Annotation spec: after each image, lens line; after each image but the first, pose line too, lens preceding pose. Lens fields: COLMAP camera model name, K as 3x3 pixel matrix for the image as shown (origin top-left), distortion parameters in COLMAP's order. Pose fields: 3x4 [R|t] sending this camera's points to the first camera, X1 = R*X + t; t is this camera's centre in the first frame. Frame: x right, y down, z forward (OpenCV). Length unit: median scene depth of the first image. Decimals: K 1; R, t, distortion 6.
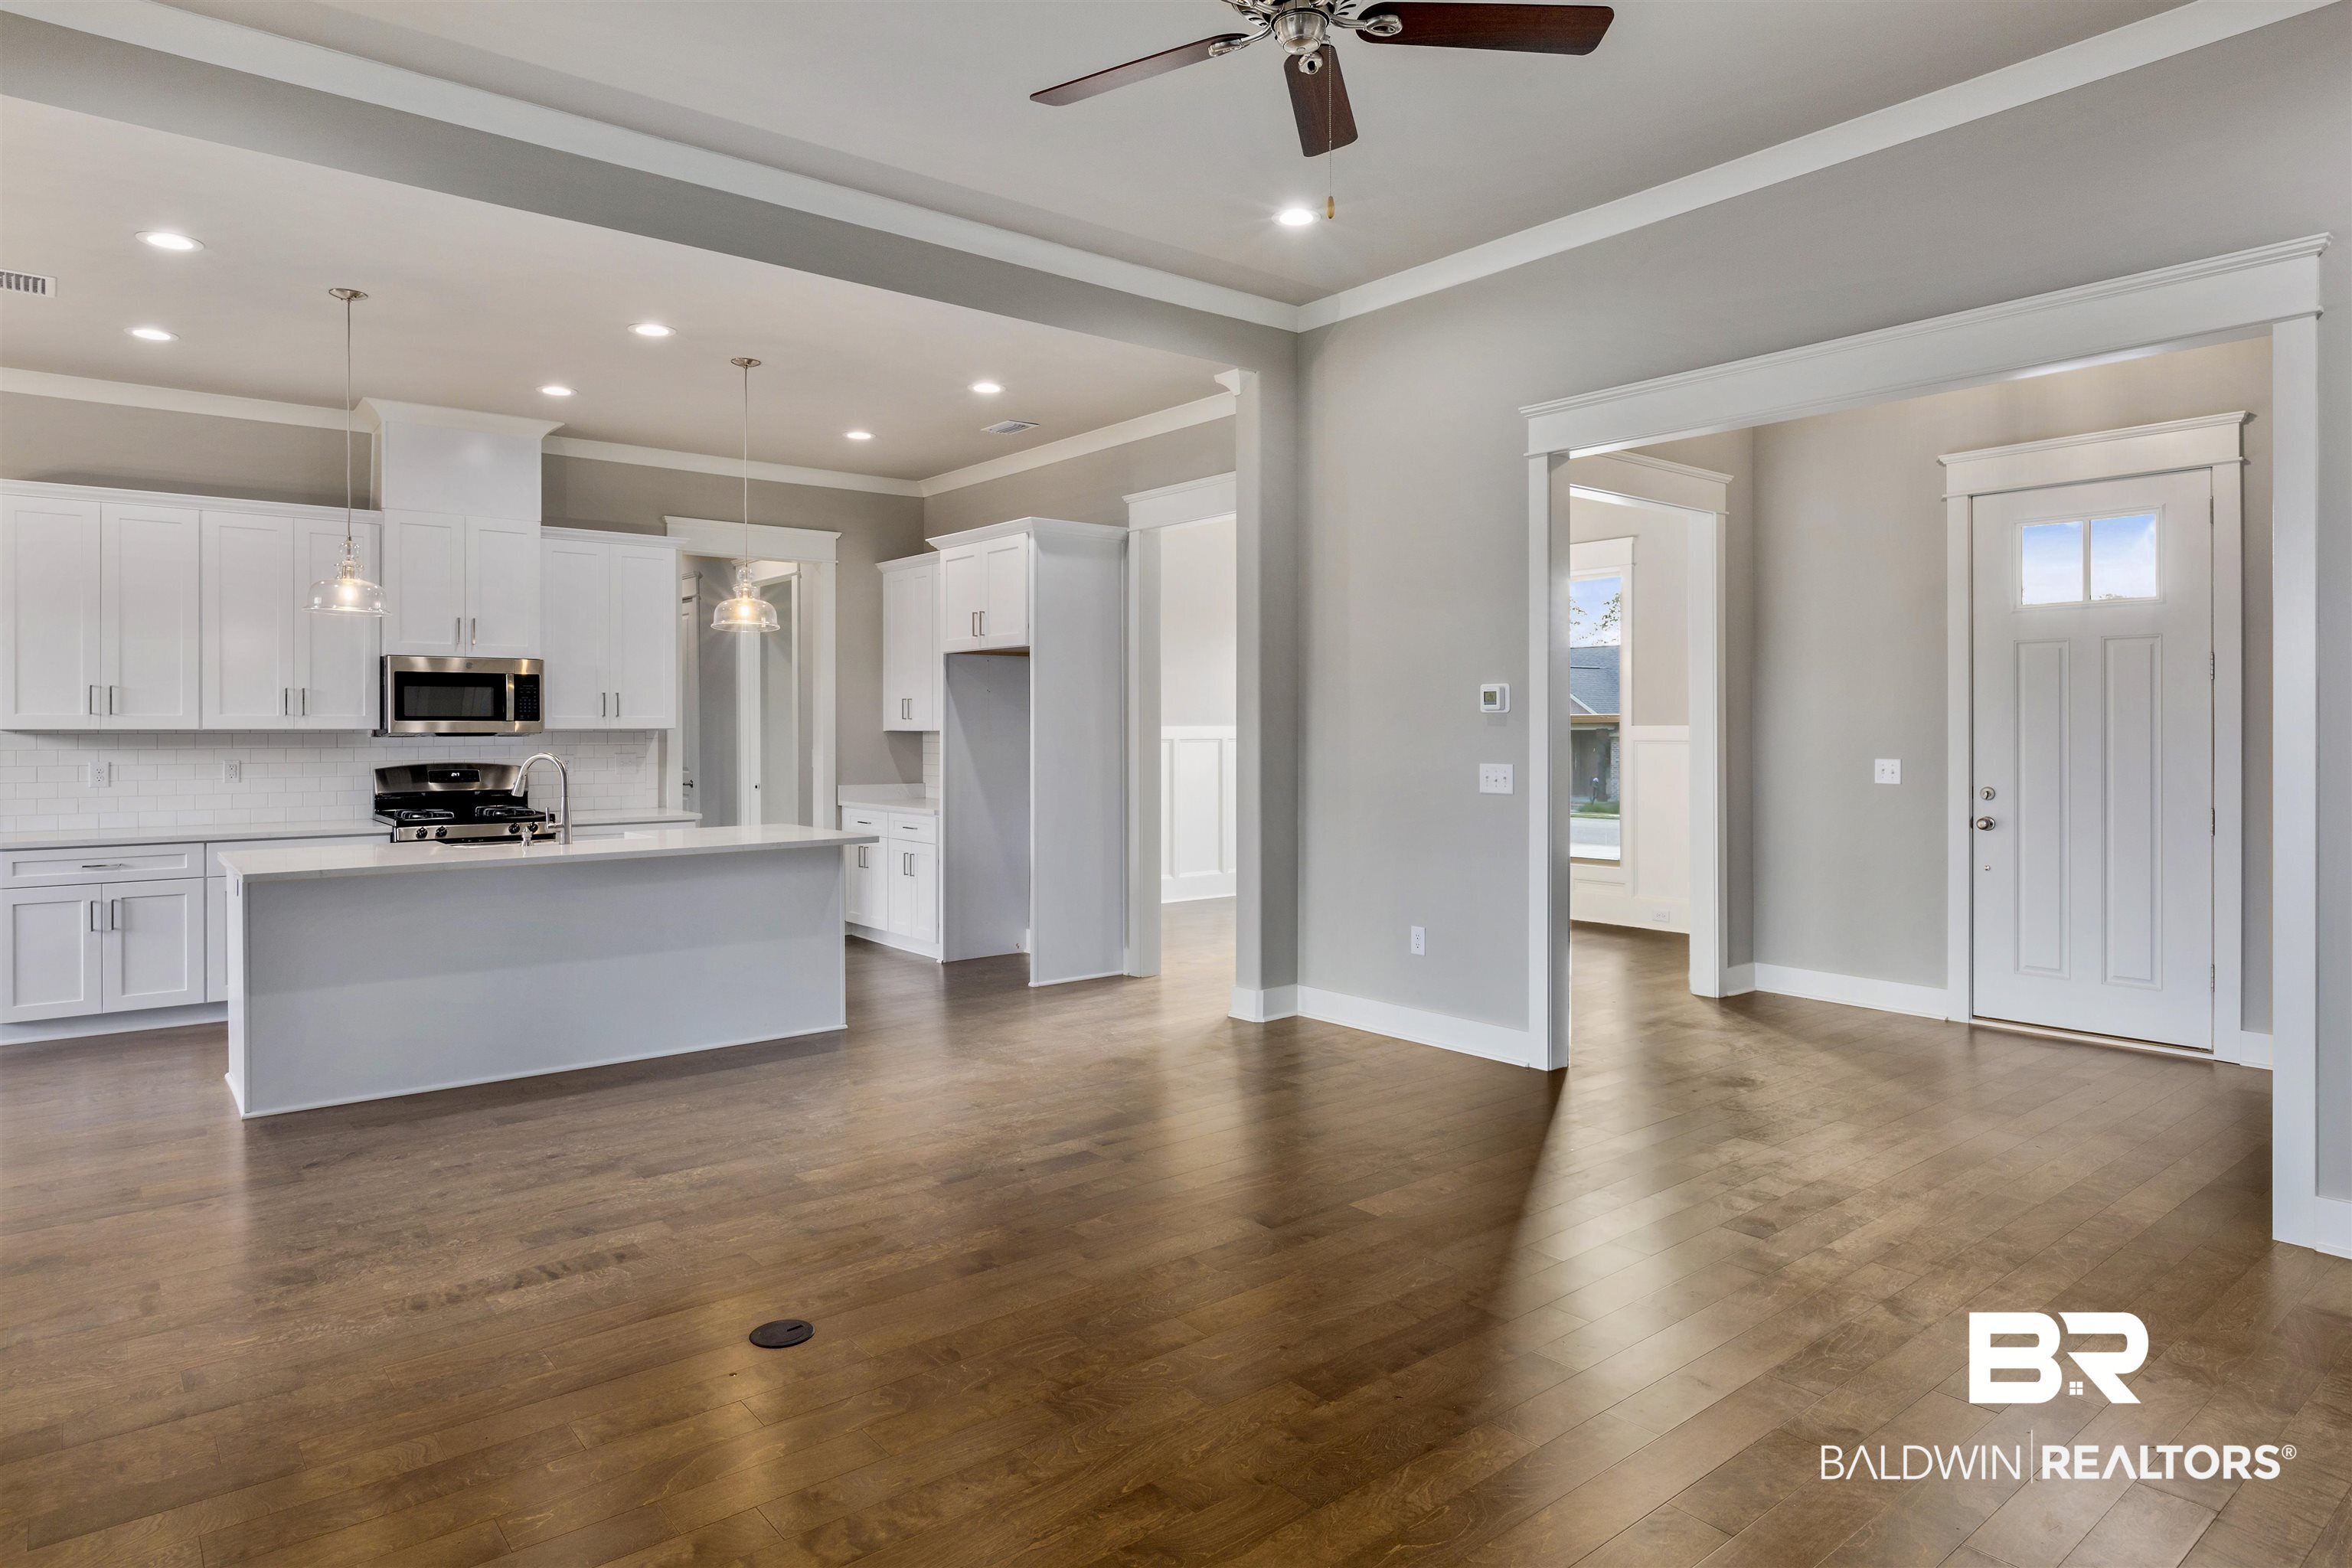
lens RADIAL K [[1358.9, 0, 1158.1], [0, 1358.9, 720.9], [0, 0, 1]] dist [-0.004548, 0.000566]
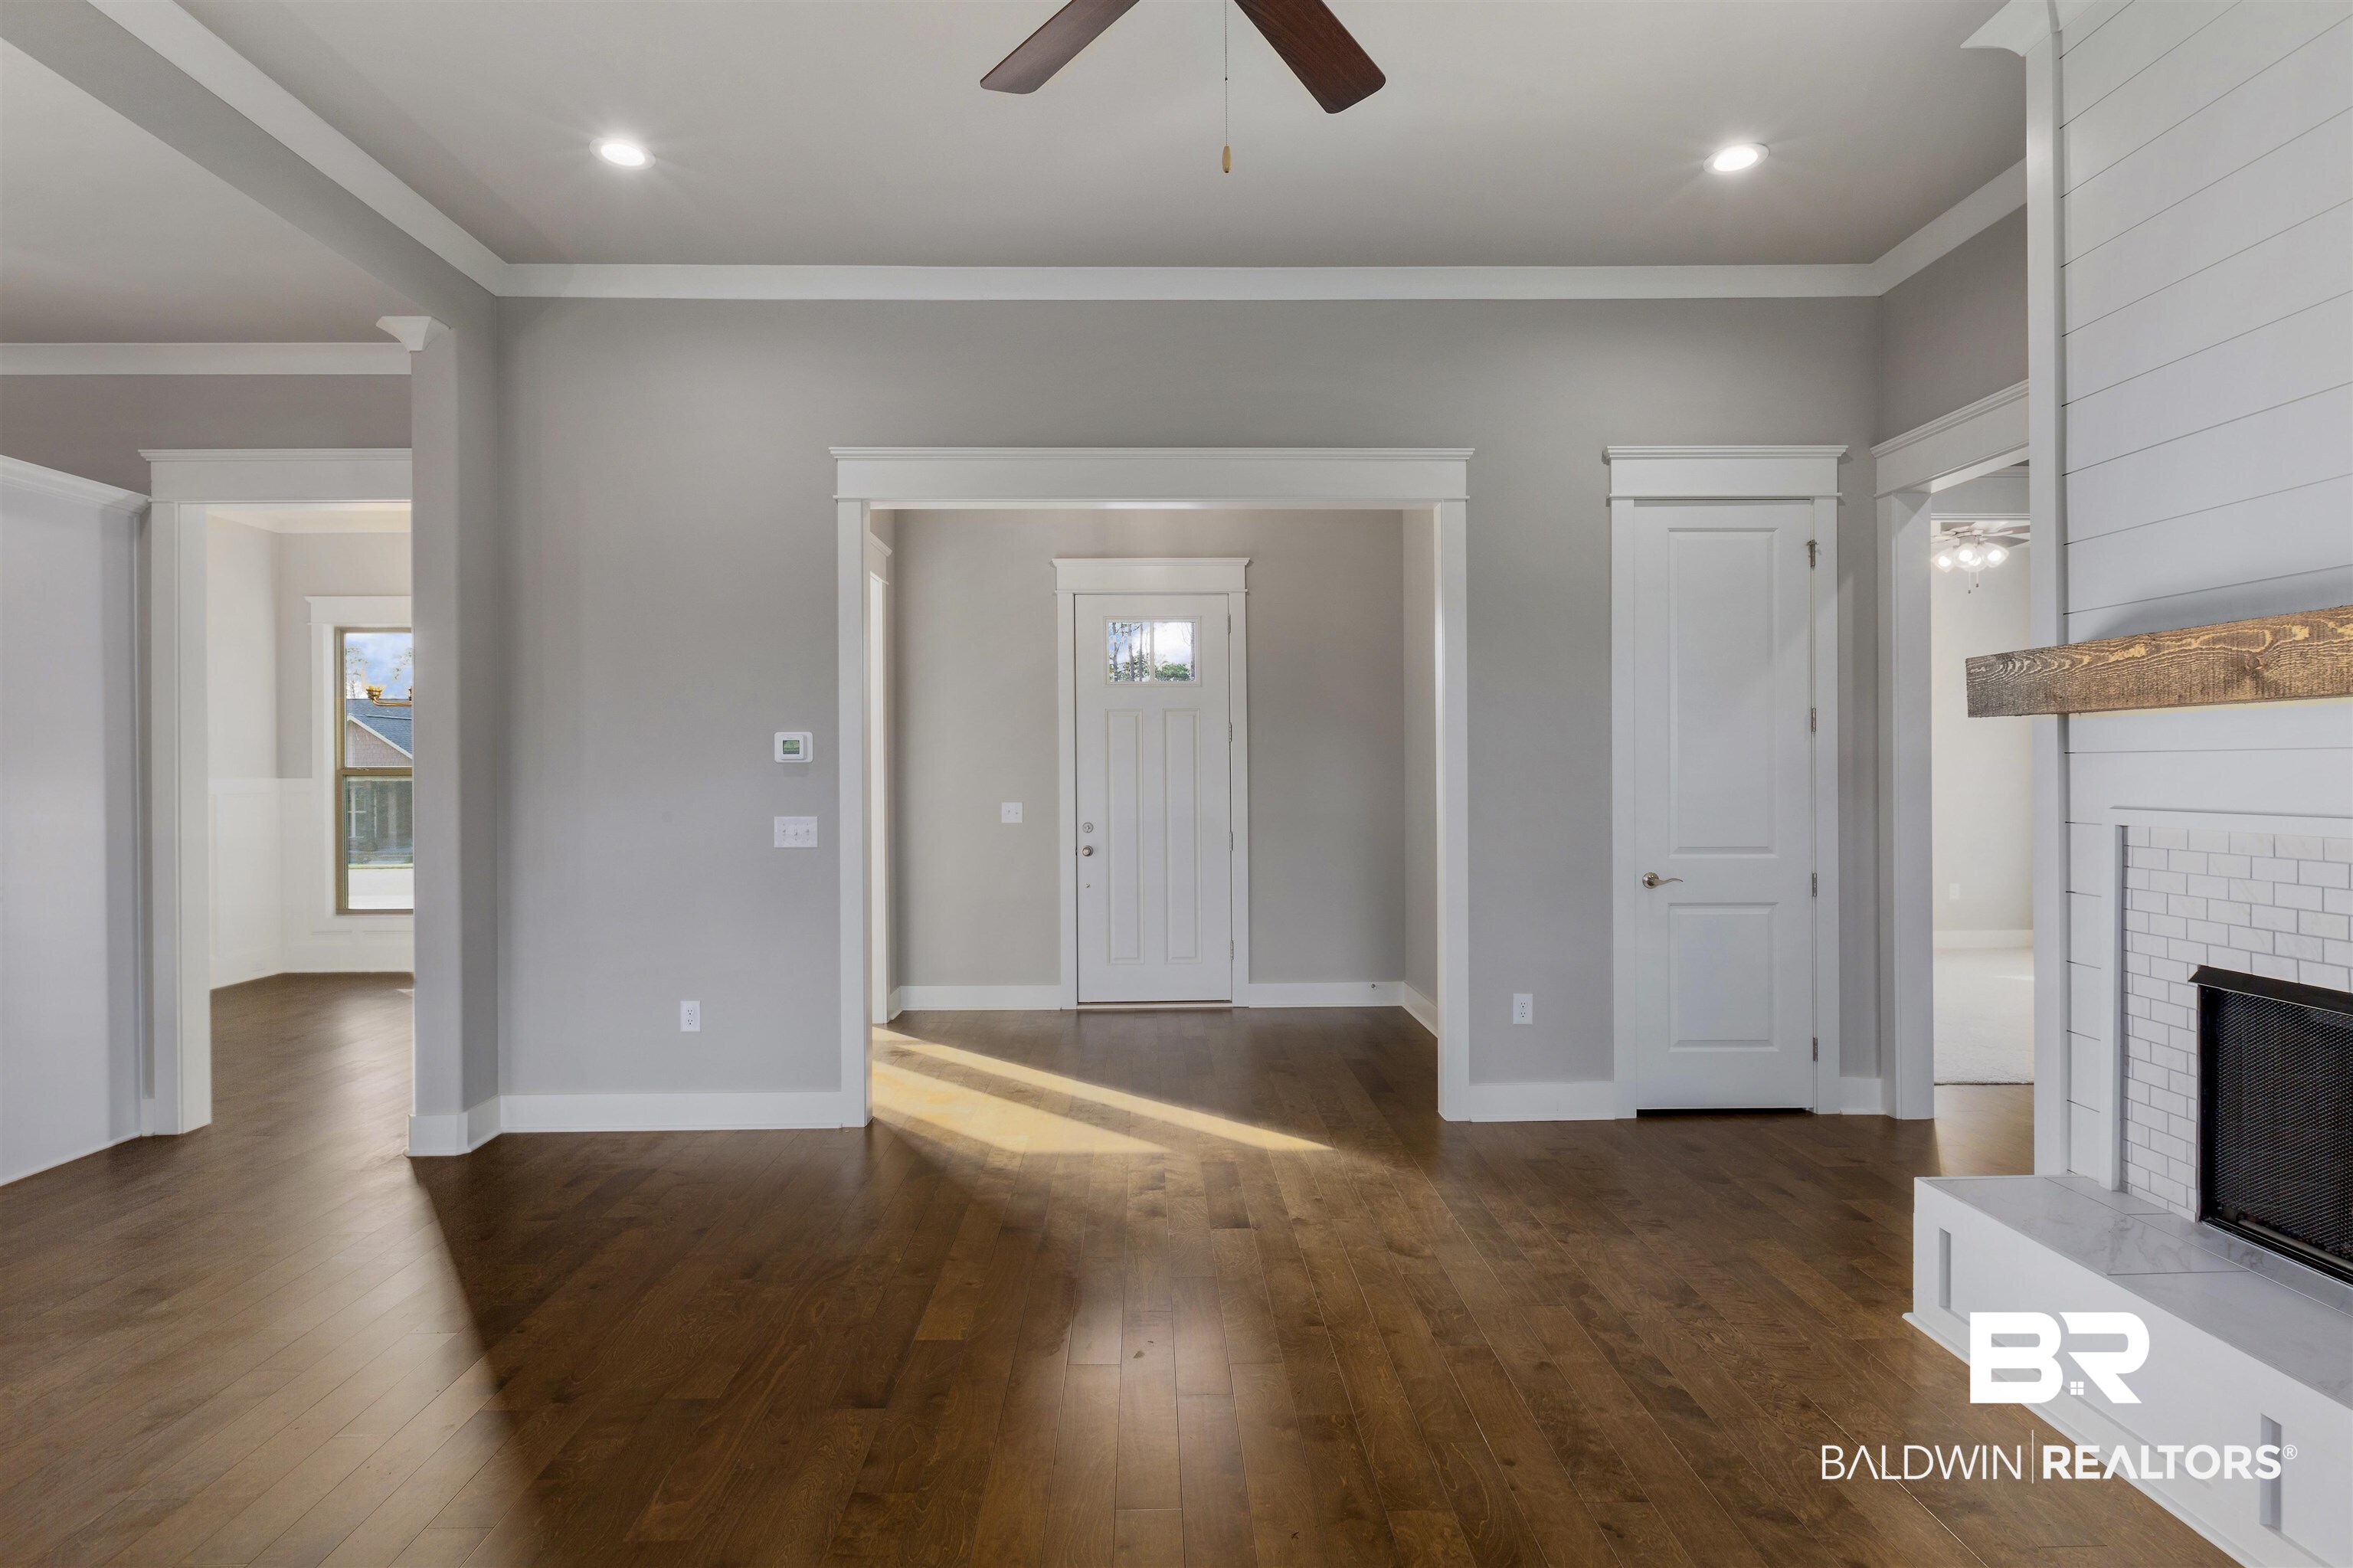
lens RADIAL K [[1158.4, 0, 1164.4], [0, 1158.4, 771.6], [0, 0, 1]] dist [0.000690, -0.001631]
pose [[0.611708, -0.001395, 0.791082, -0.235825], [0.002353, 0.999997, -0.000055, 0.000753], [-0.791080, 0.001895, 0.611710, 0.302787]]
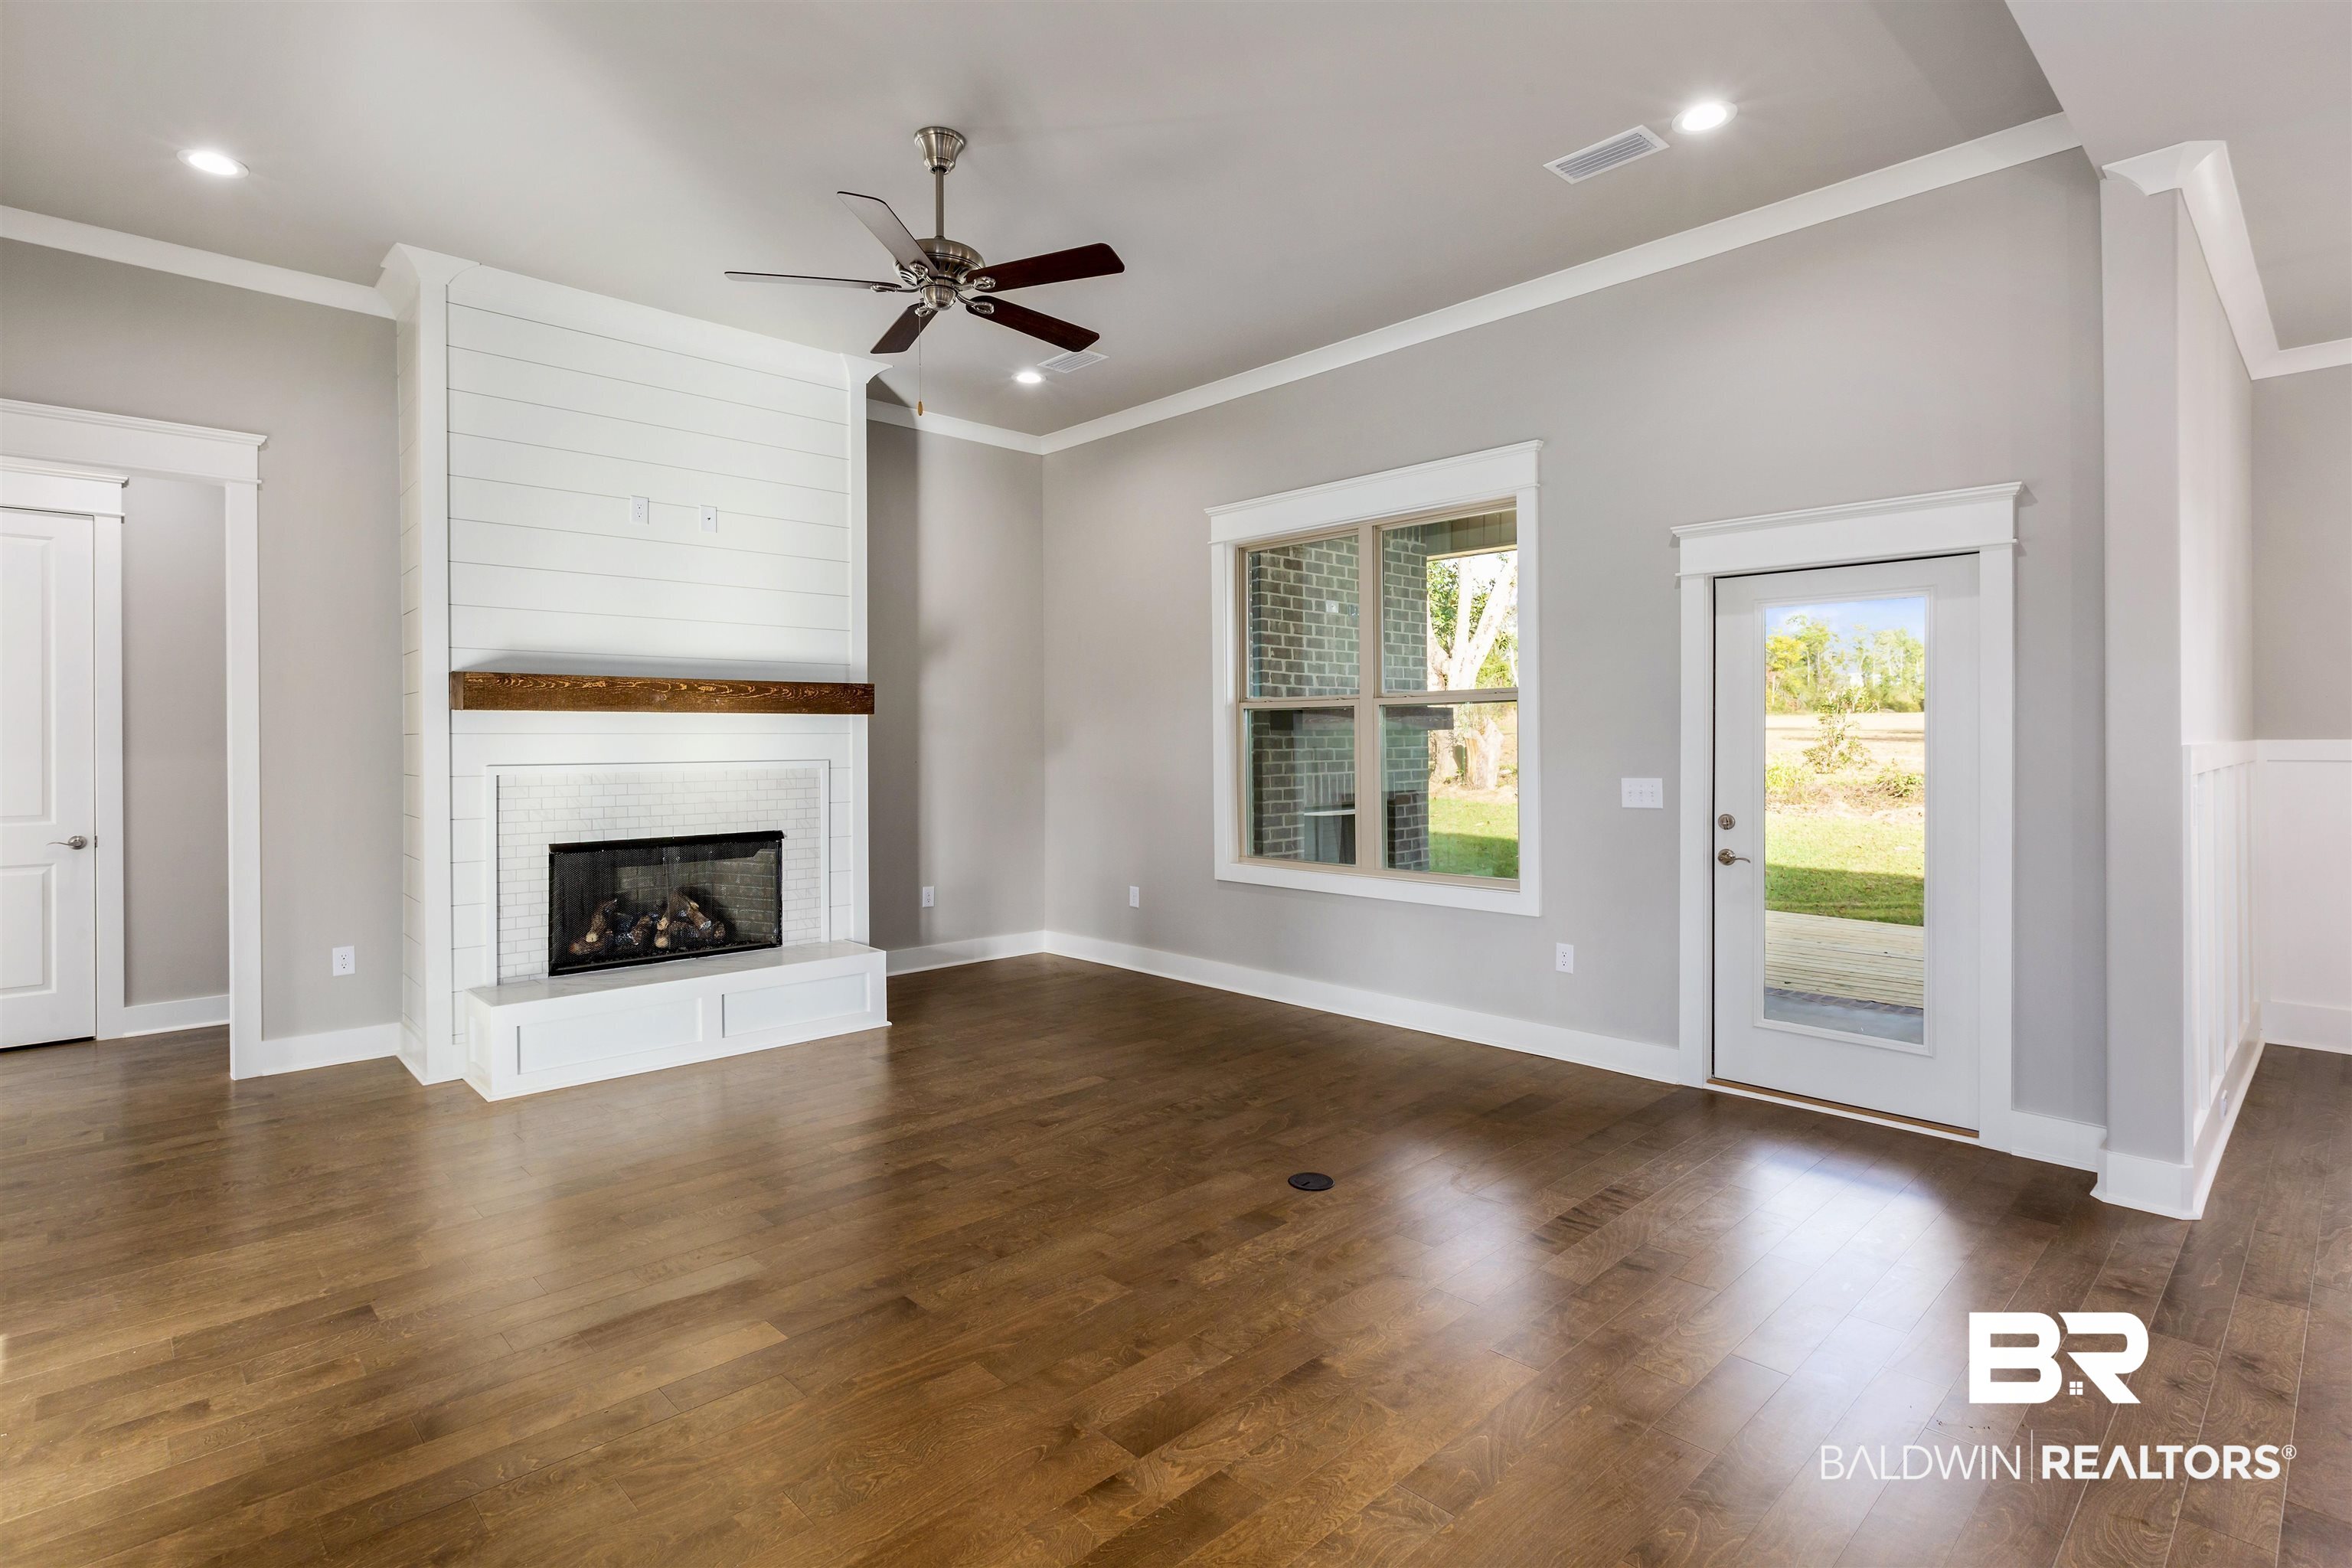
lens RADIAL K [[1157.9, 0, 1171.4], [0, 1157.9, 734.1], [0, 0, 1]] dist [0.000690, -0.001631]
pose [[-0.995771, 0.006428, -0.091648, -0.017330], [0.007061, 0.999953, -0.006583, 0.002885], [0.091601, -0.007202, -0.995770, 1.195050]]
